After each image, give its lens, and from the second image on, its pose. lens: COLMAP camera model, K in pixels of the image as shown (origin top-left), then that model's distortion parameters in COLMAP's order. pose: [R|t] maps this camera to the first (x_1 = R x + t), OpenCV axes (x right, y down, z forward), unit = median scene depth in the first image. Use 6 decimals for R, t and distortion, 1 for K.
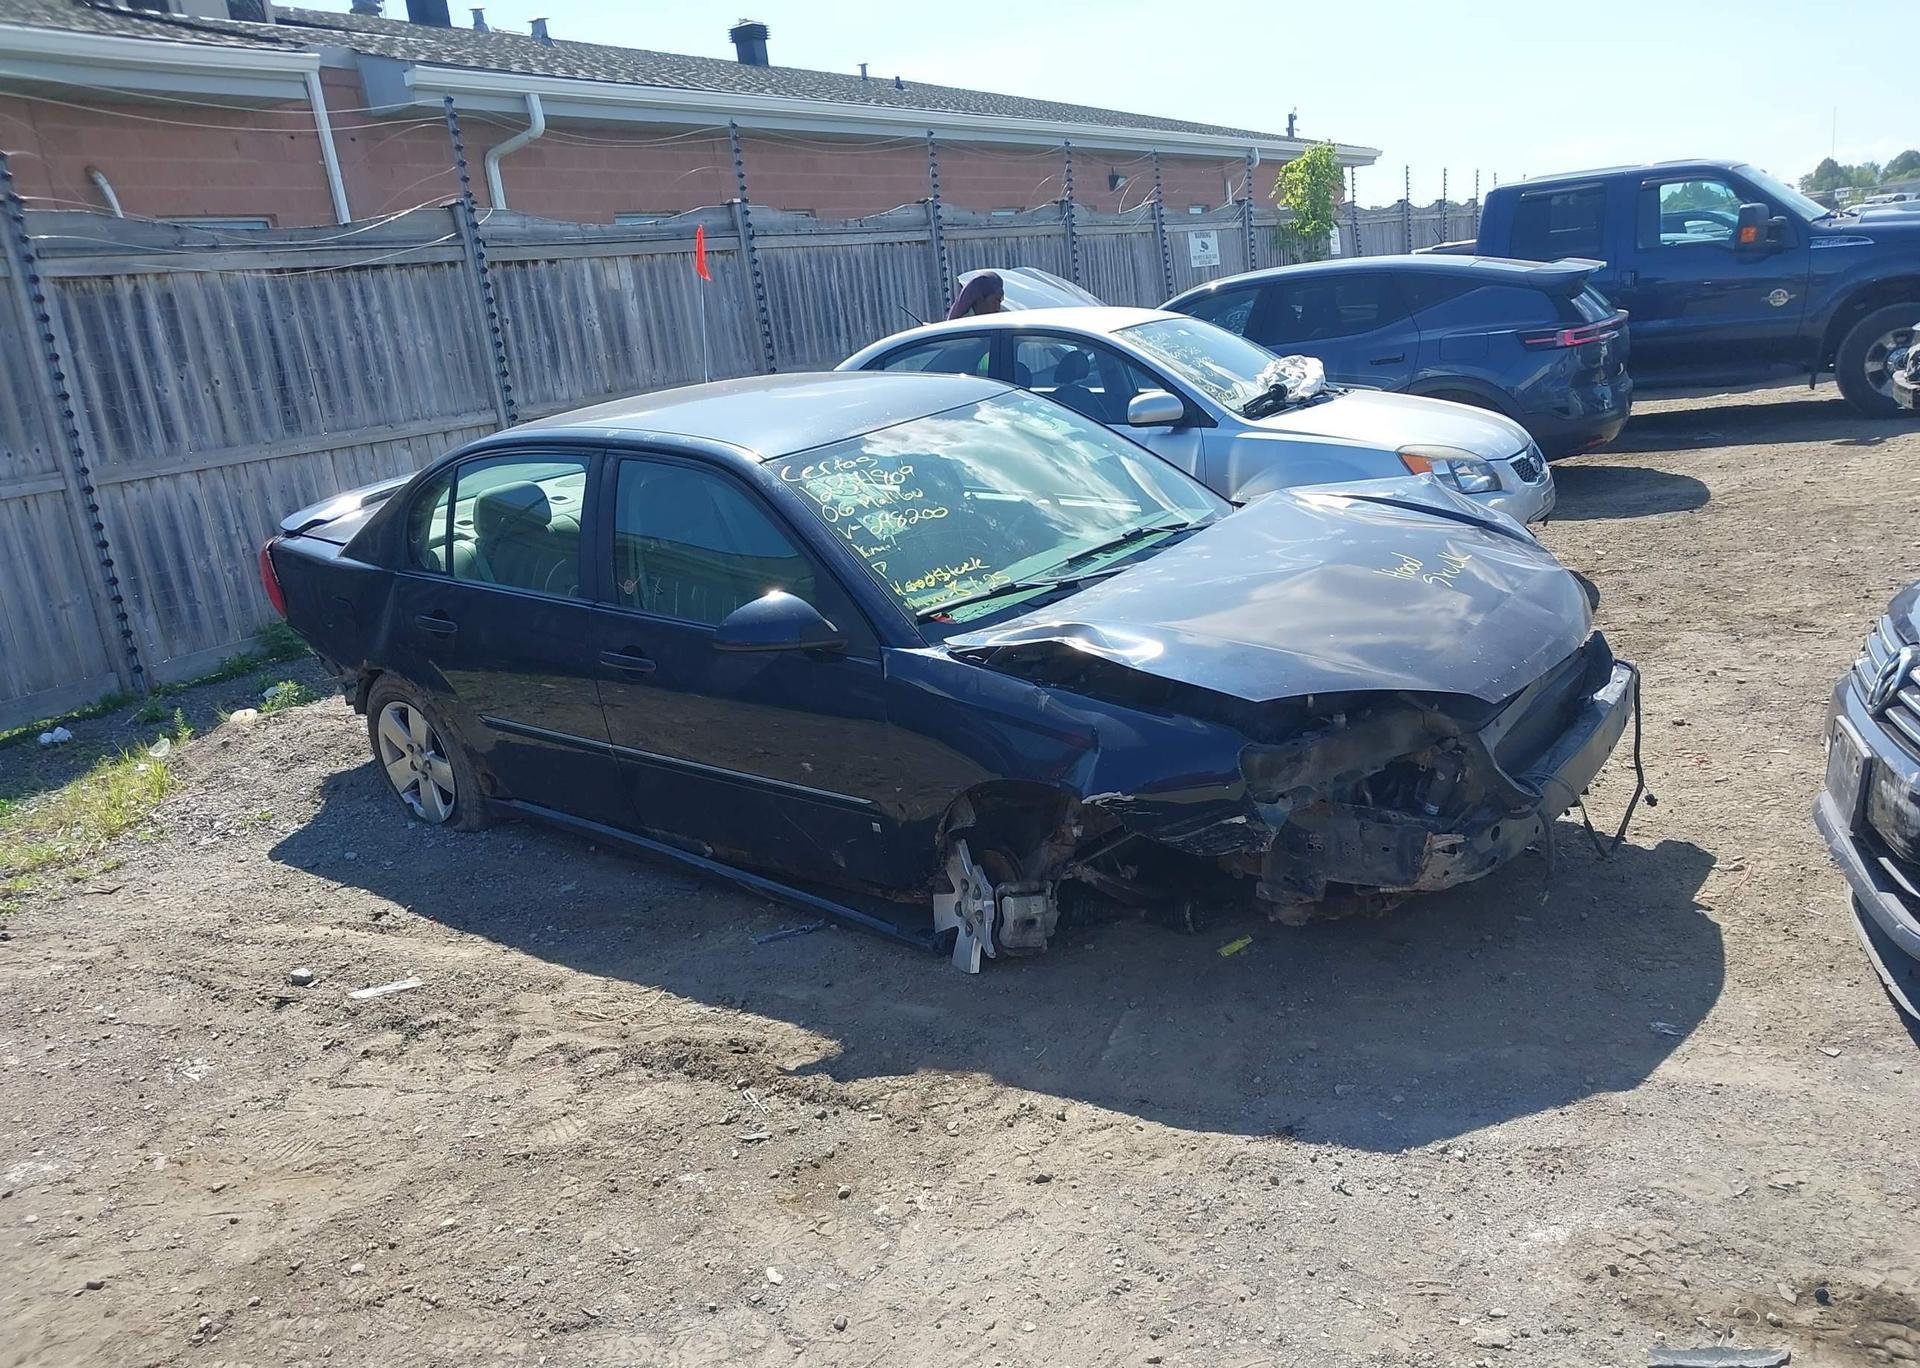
lens RADIAL K [[1483.2, 0, 957.1], [0, 1483.2, 678.5], [0, 0, 1]] dist [0.028565, -0.035609]
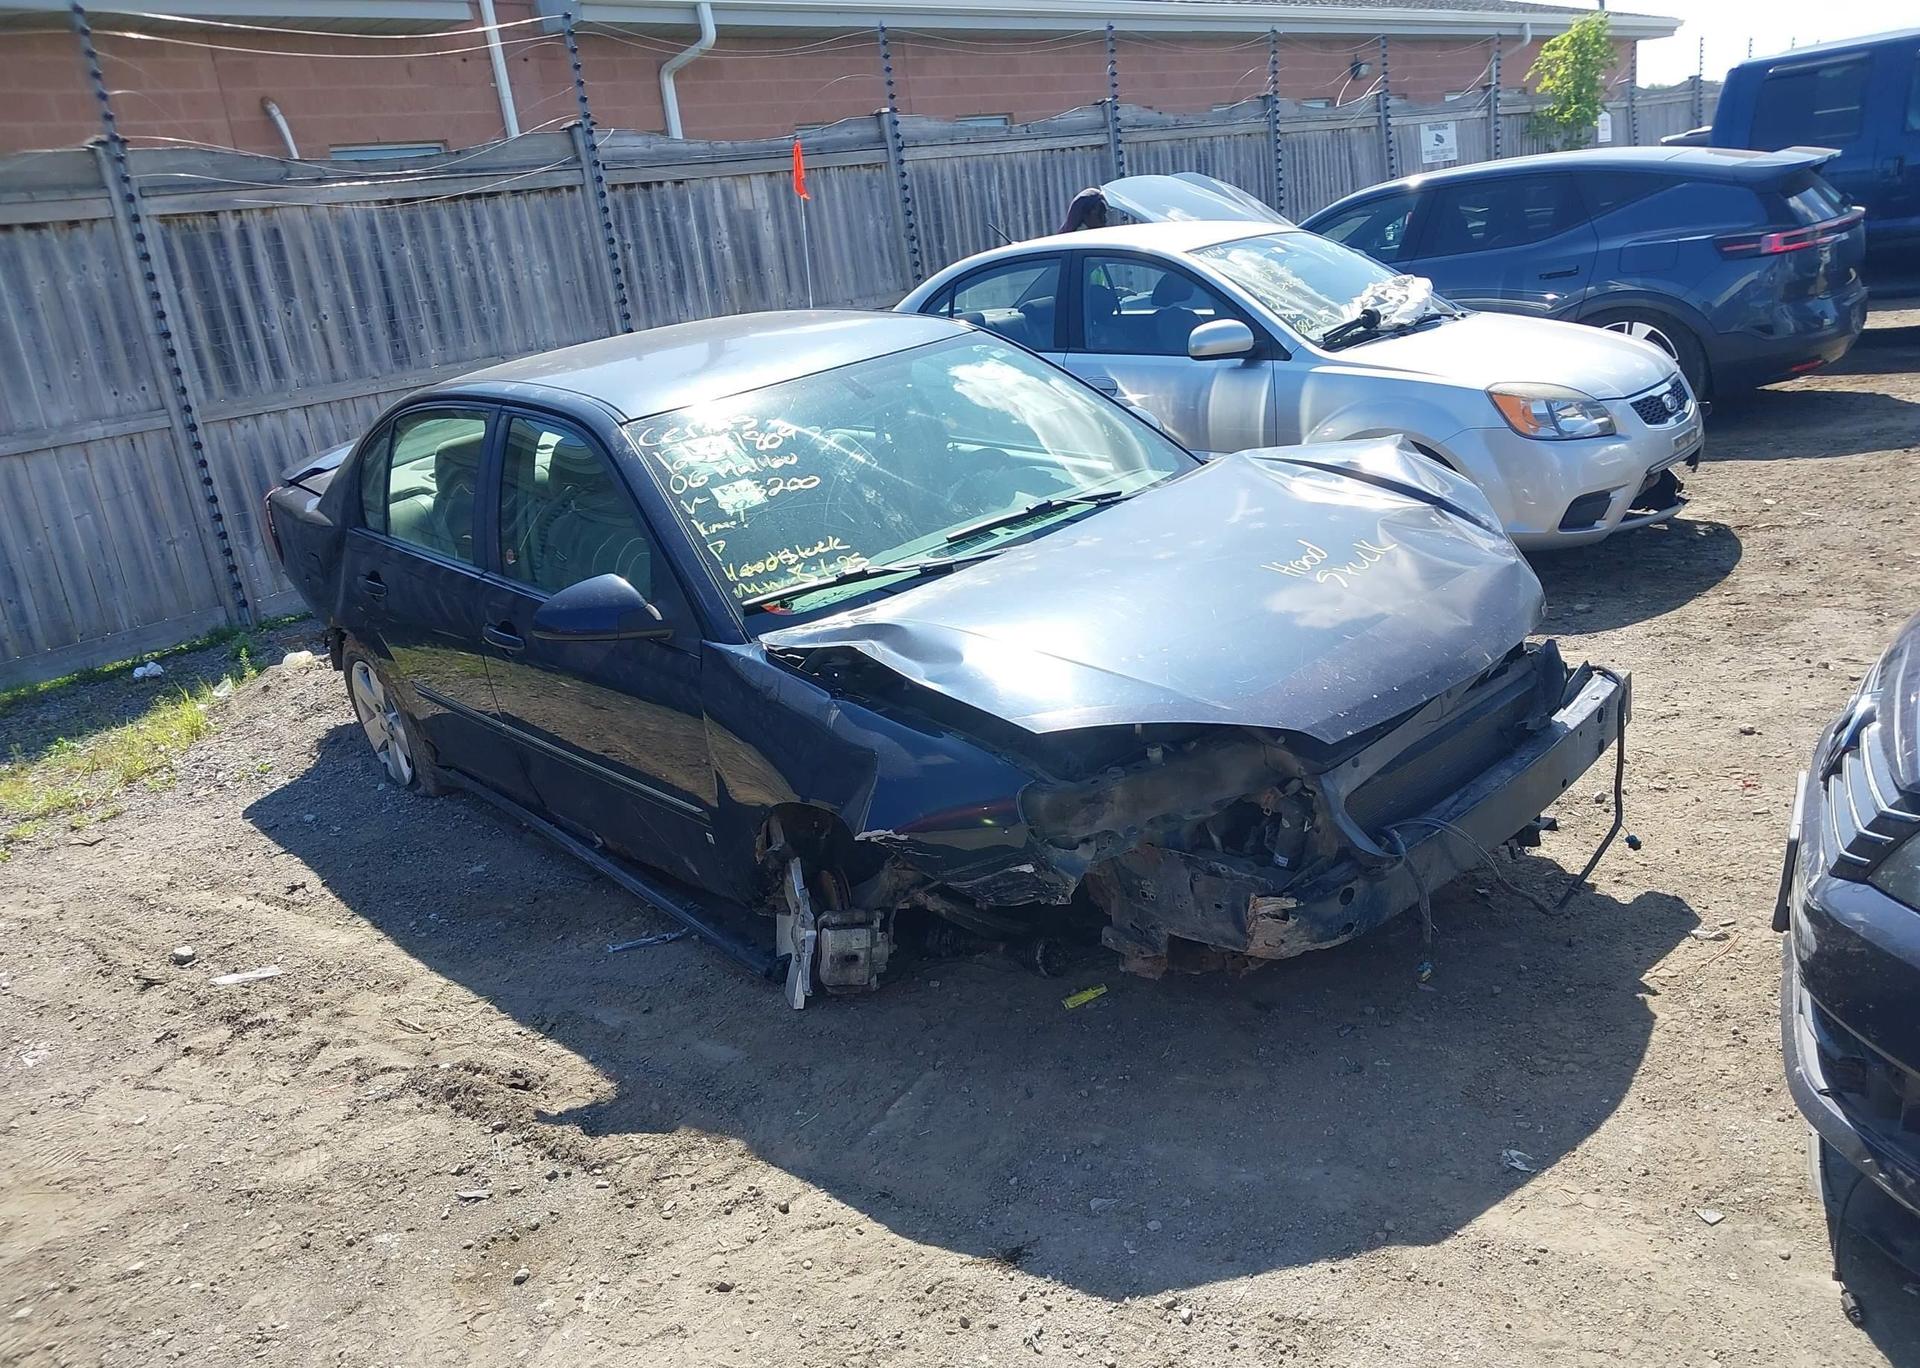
lens RADIAL K [[1503.1, 0, 960.5], [0, 1503.1, 690.5], [0, 0, 1]] dist [0.007413, 0.001423]
pose [[0.986444, 0.027598, -0.161763, 0.130967], [-0.017289, 0.997749, 0.064798, -0.027570], [0.163187, -0.061122, 0.984700, 0.073517]]
